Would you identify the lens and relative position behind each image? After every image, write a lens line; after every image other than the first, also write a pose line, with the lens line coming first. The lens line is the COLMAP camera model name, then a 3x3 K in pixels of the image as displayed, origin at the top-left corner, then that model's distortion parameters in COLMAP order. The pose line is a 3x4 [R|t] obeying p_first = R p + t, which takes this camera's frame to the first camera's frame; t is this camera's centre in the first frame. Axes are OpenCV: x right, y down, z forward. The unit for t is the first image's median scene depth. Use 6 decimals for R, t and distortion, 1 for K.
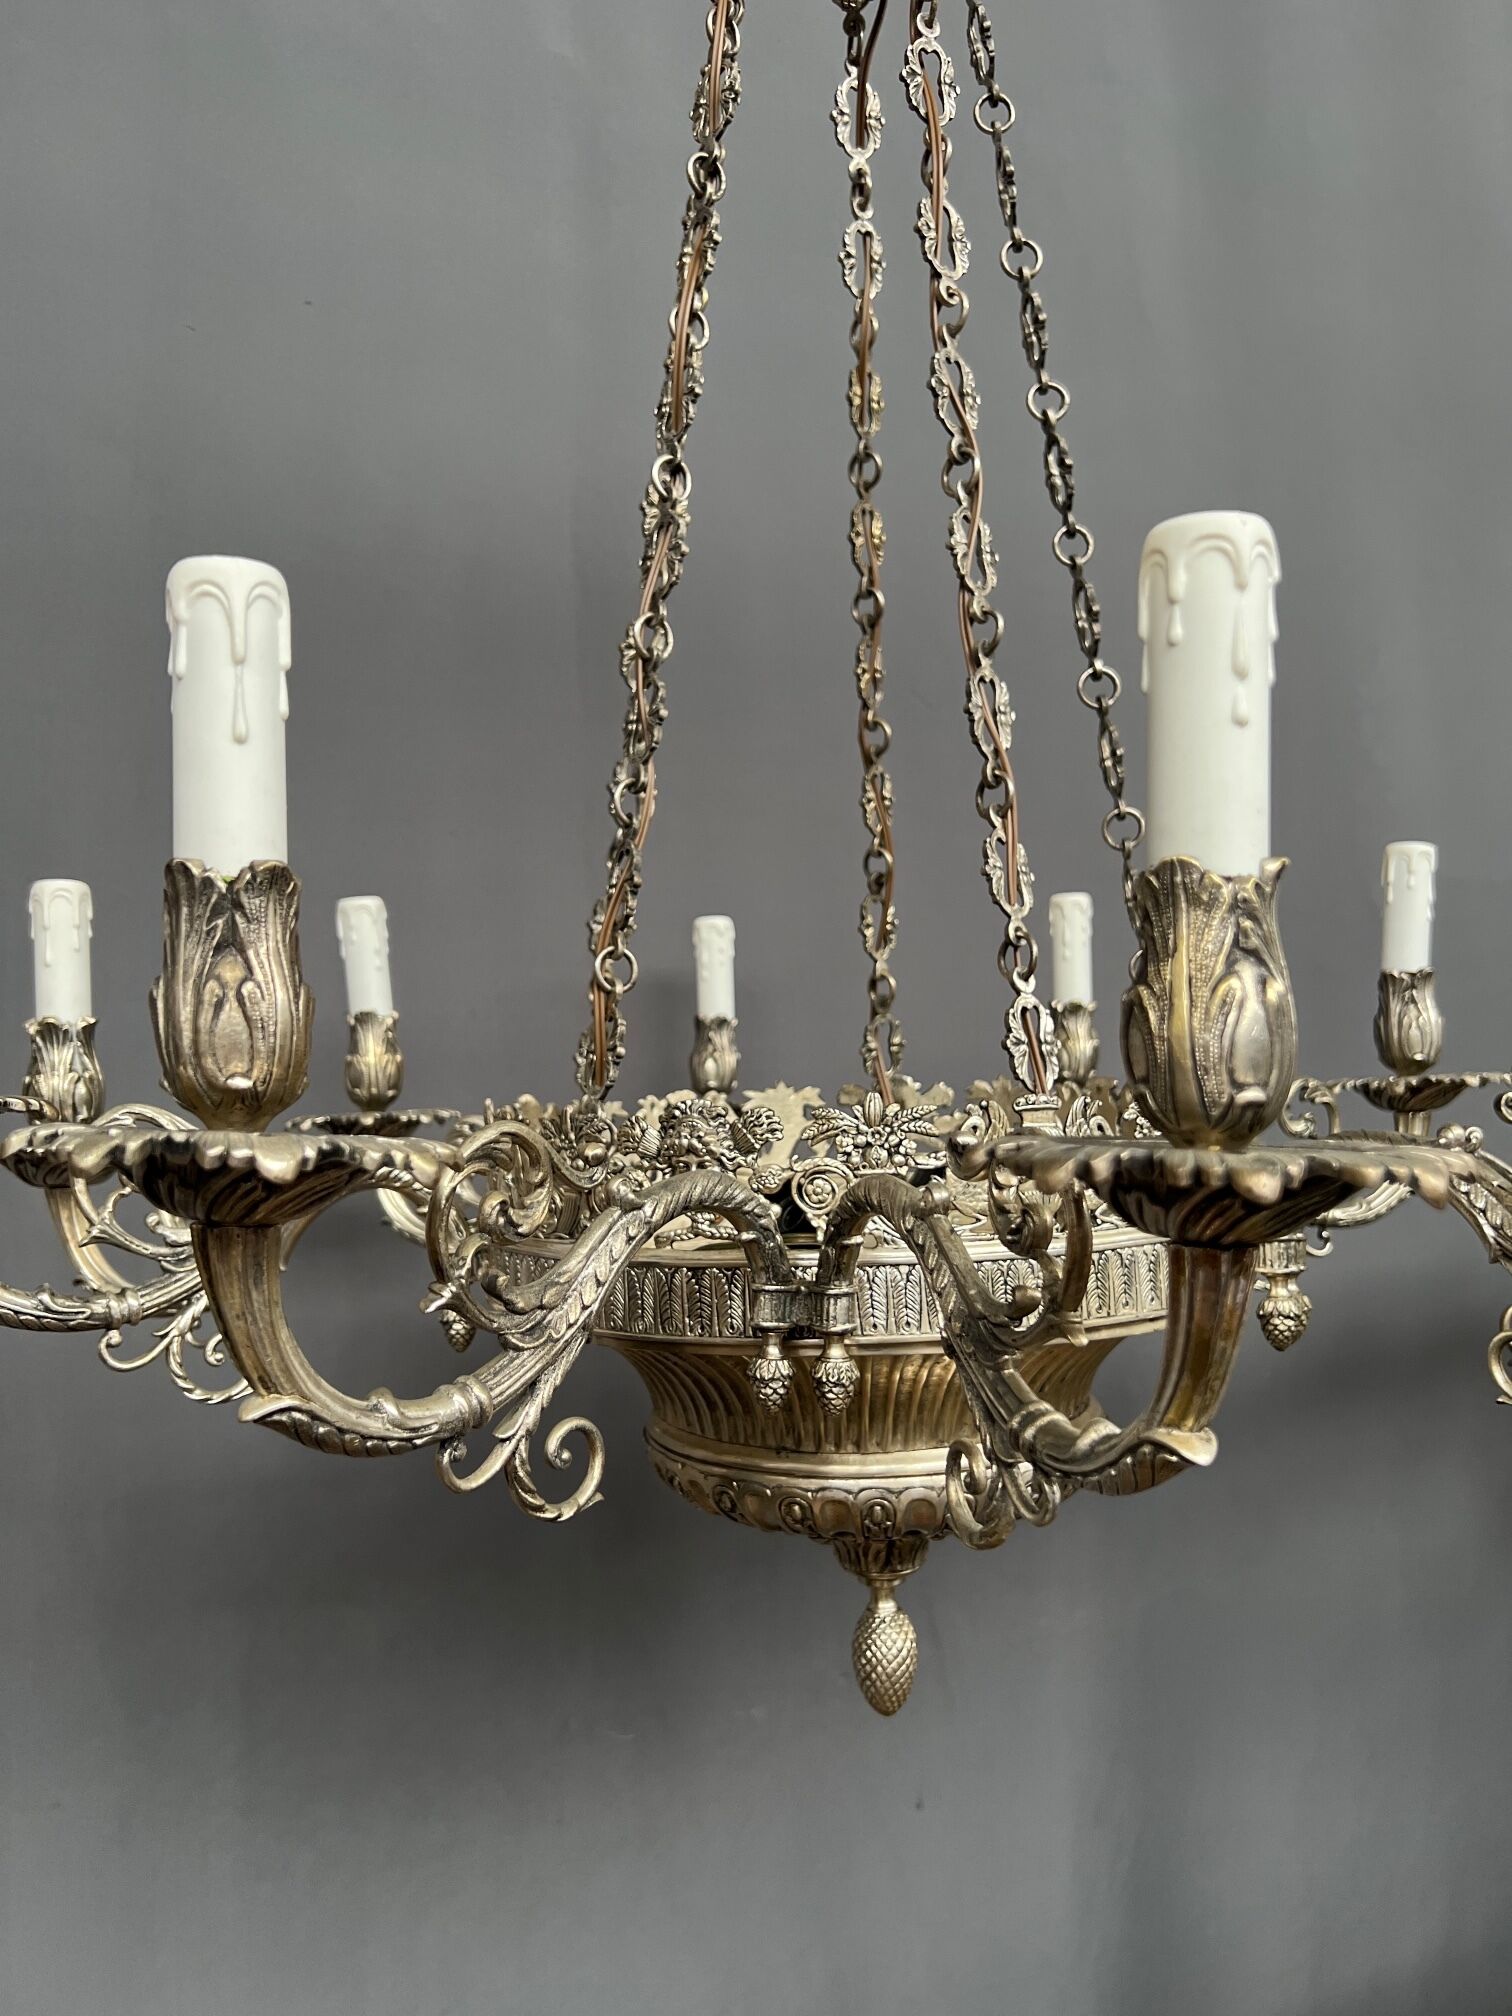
lens RADIAL K [[1560.1, 0, 717.4], [0, 1560.1, 1002.2], [0, 0, 1]] dist [0.079972, -0.158853]
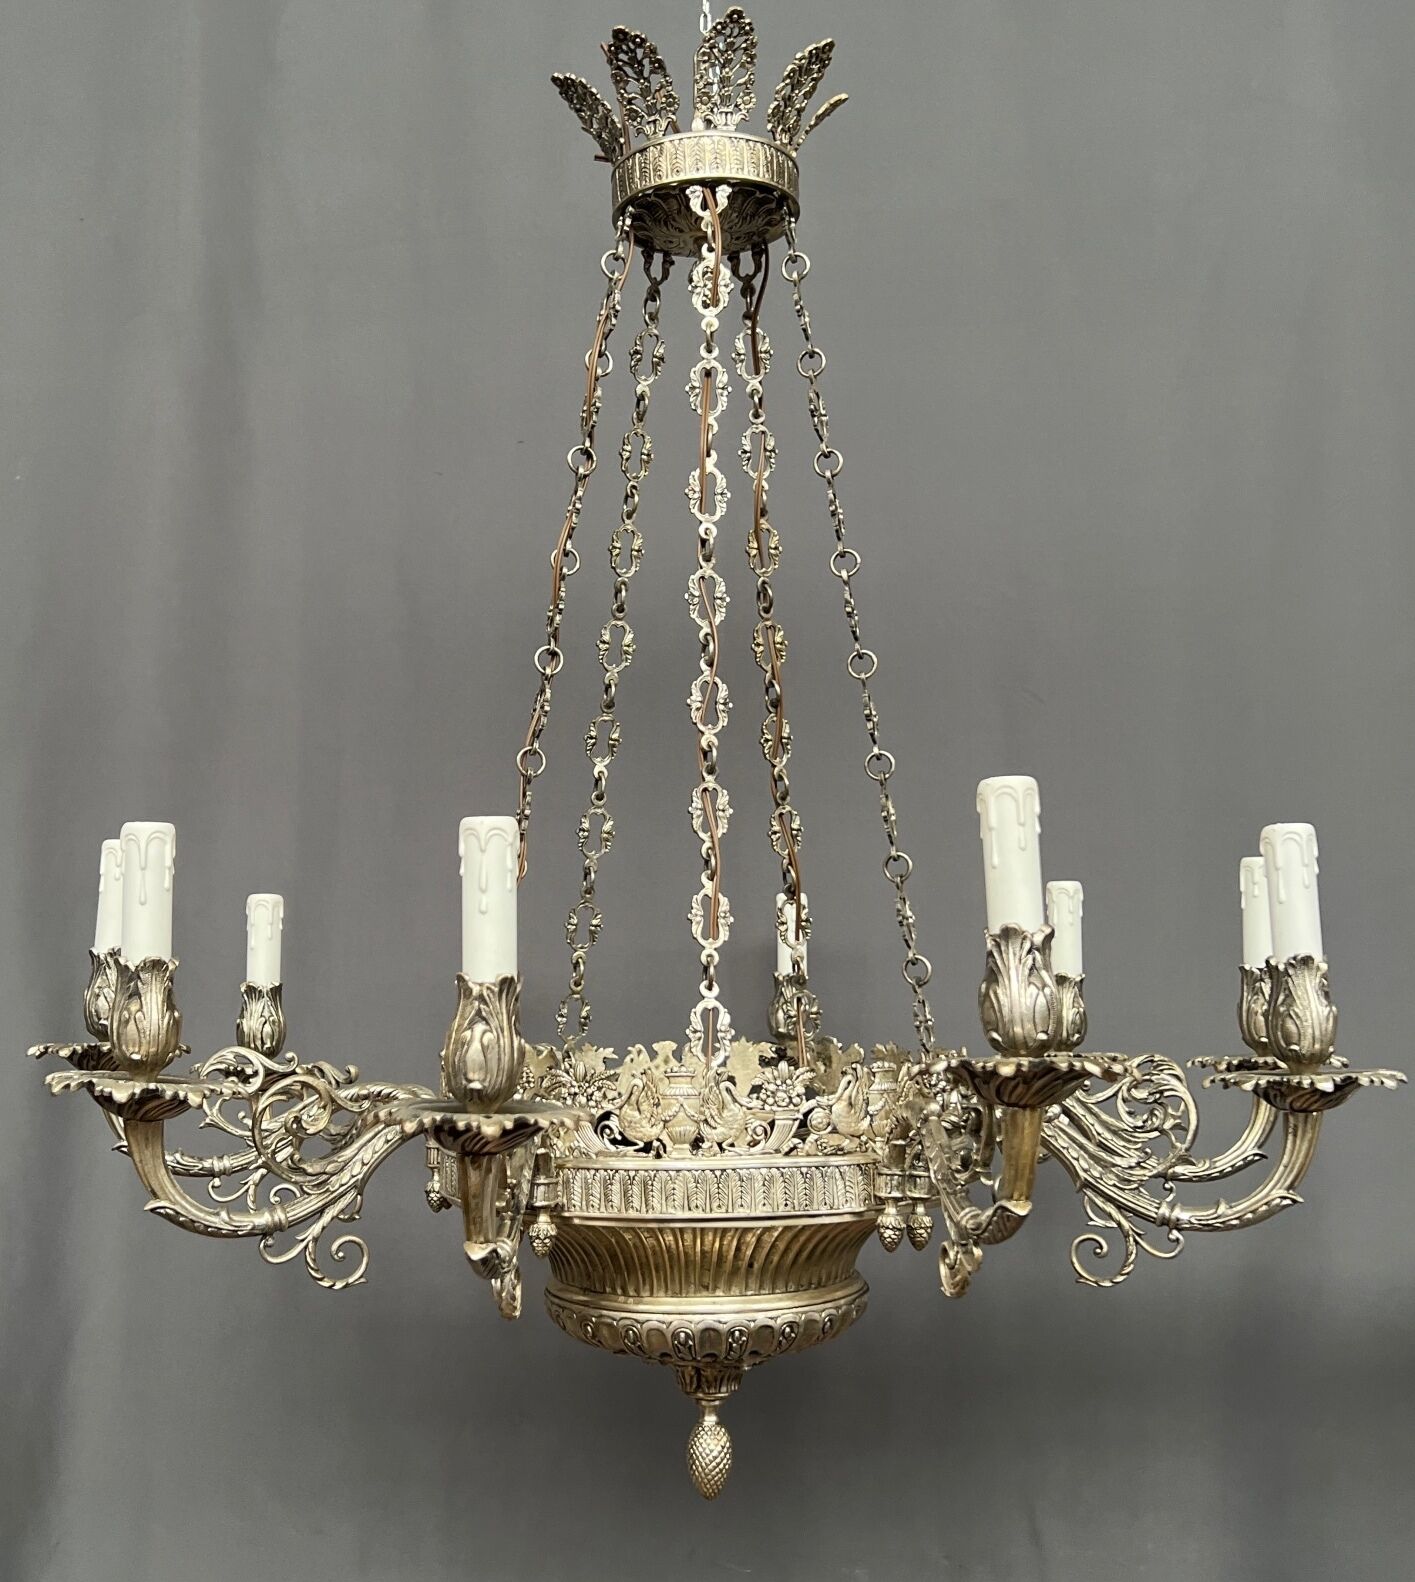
lens RADIAL K [[1881.7, 0, 647.5], [0, 1881.7, 742.8], [0, 0, 1]] dist [0.204371, -0.805883]
pose [[0.911258, -0.021897, -0.411253, 0.939948], [-0.004717, 0.997965, -0.063587, -0.142841], [0.411809, 0.059884, 0.909301, -0.761707]]
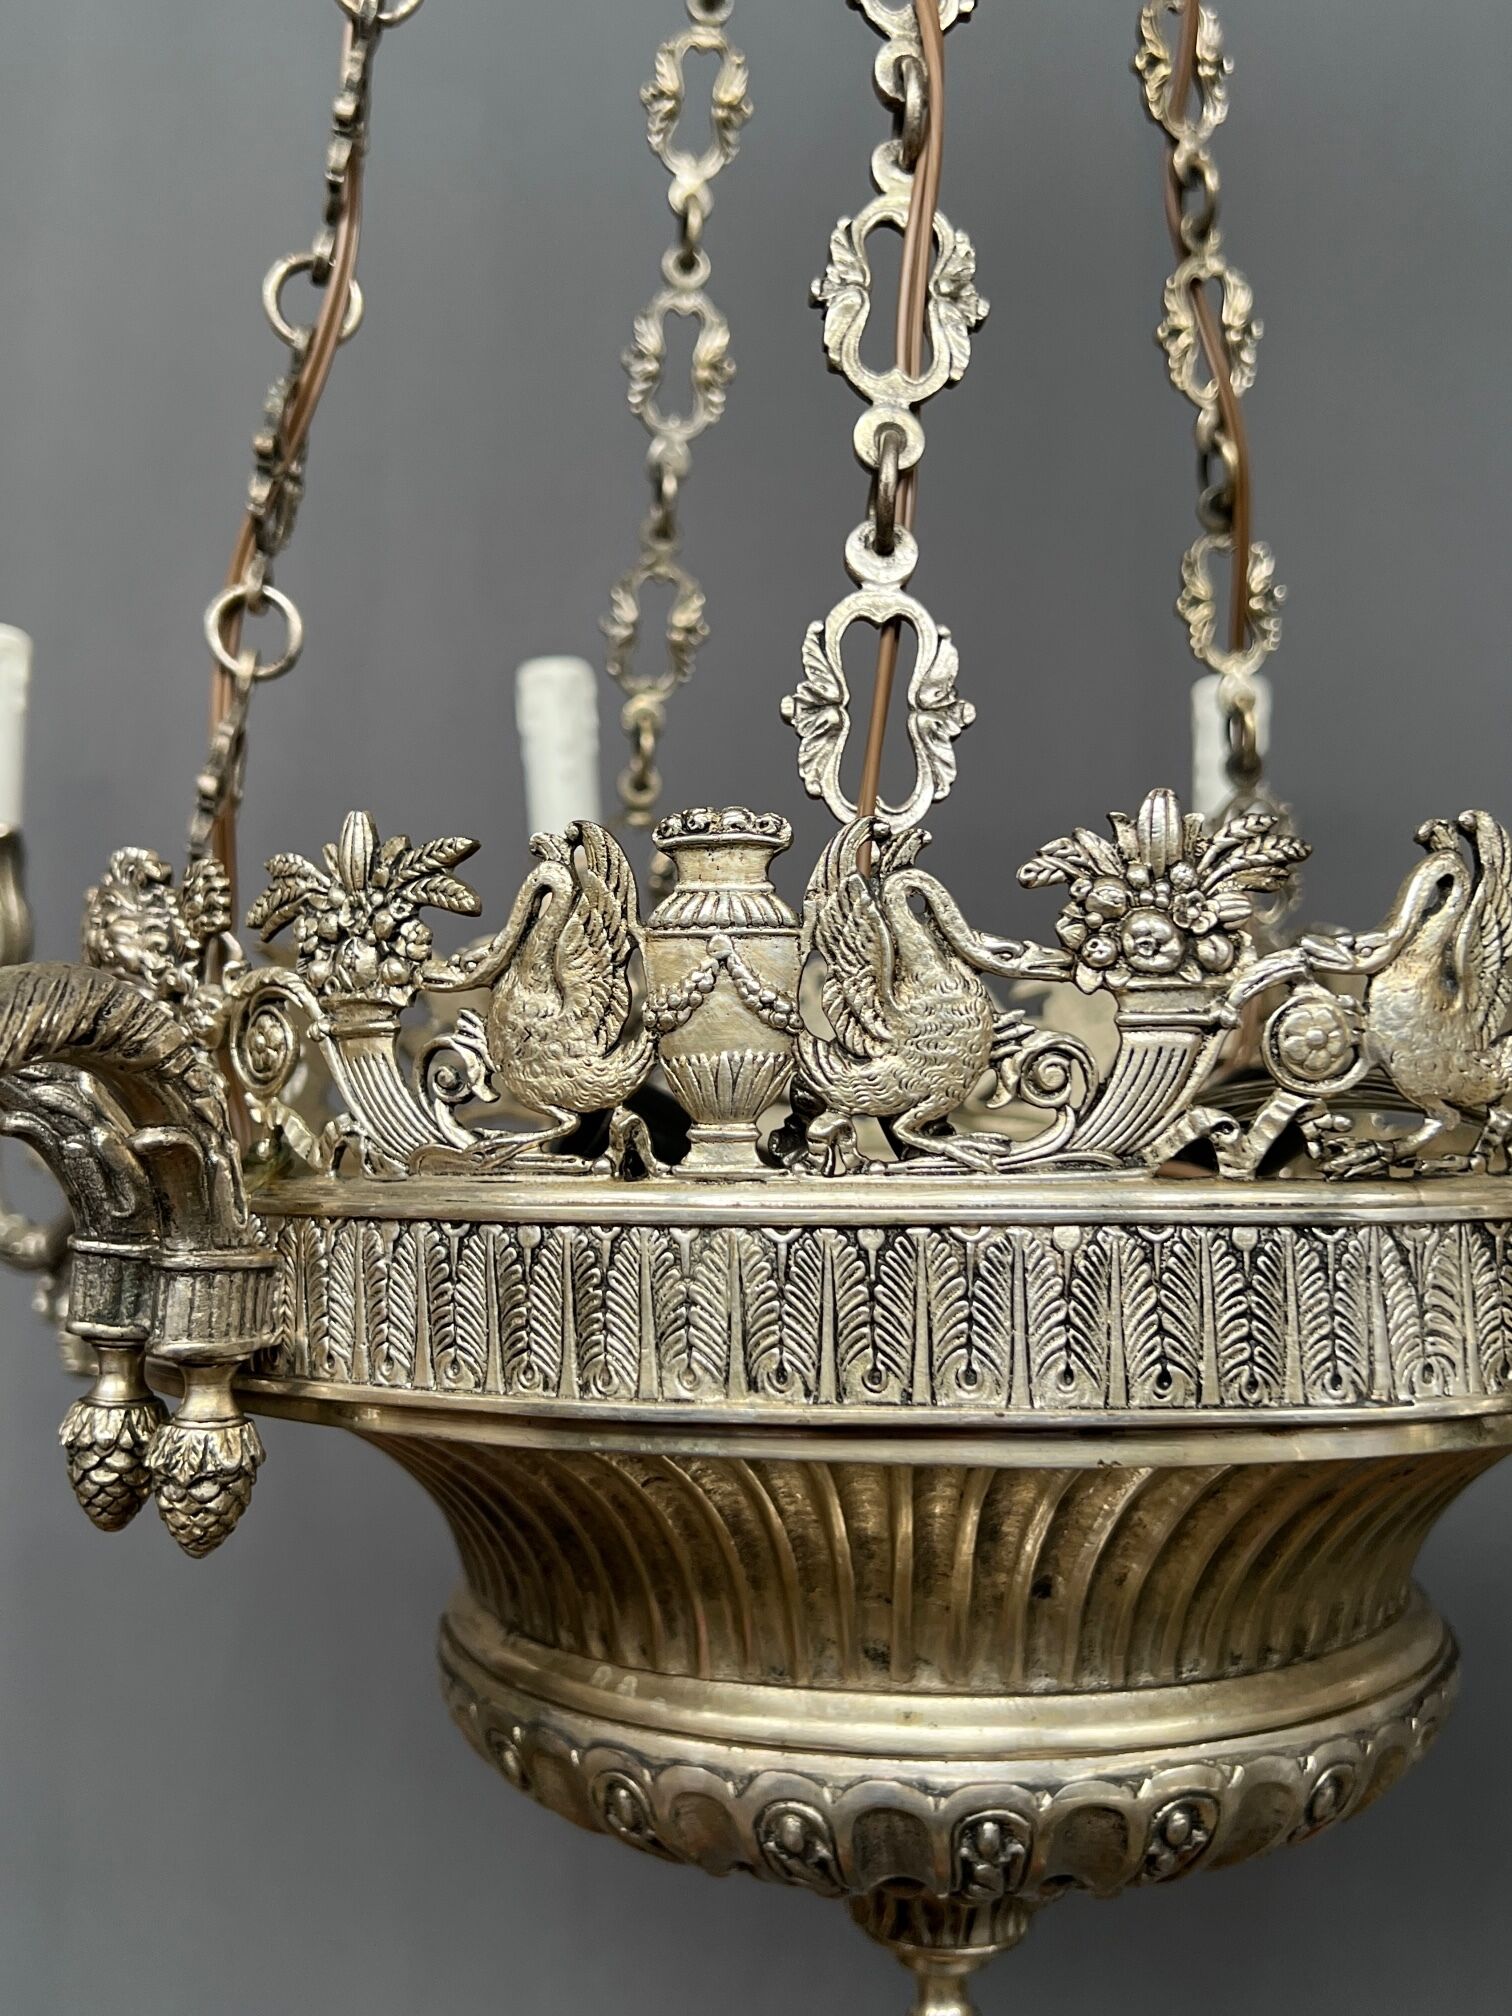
lens RADIAL K [[2061.9, 0, 756.0], [0, 2061.9, 1008.0], [0, 0, 1]] dist [0.134554, -0.481896]
pose [[0.836396, 0.010663, -0.548022, 0.472629], [-0.006636, 0.999934, 0.009328, 0.099536], [0.548086, -0.004165, 0.836412, 0.557835]]
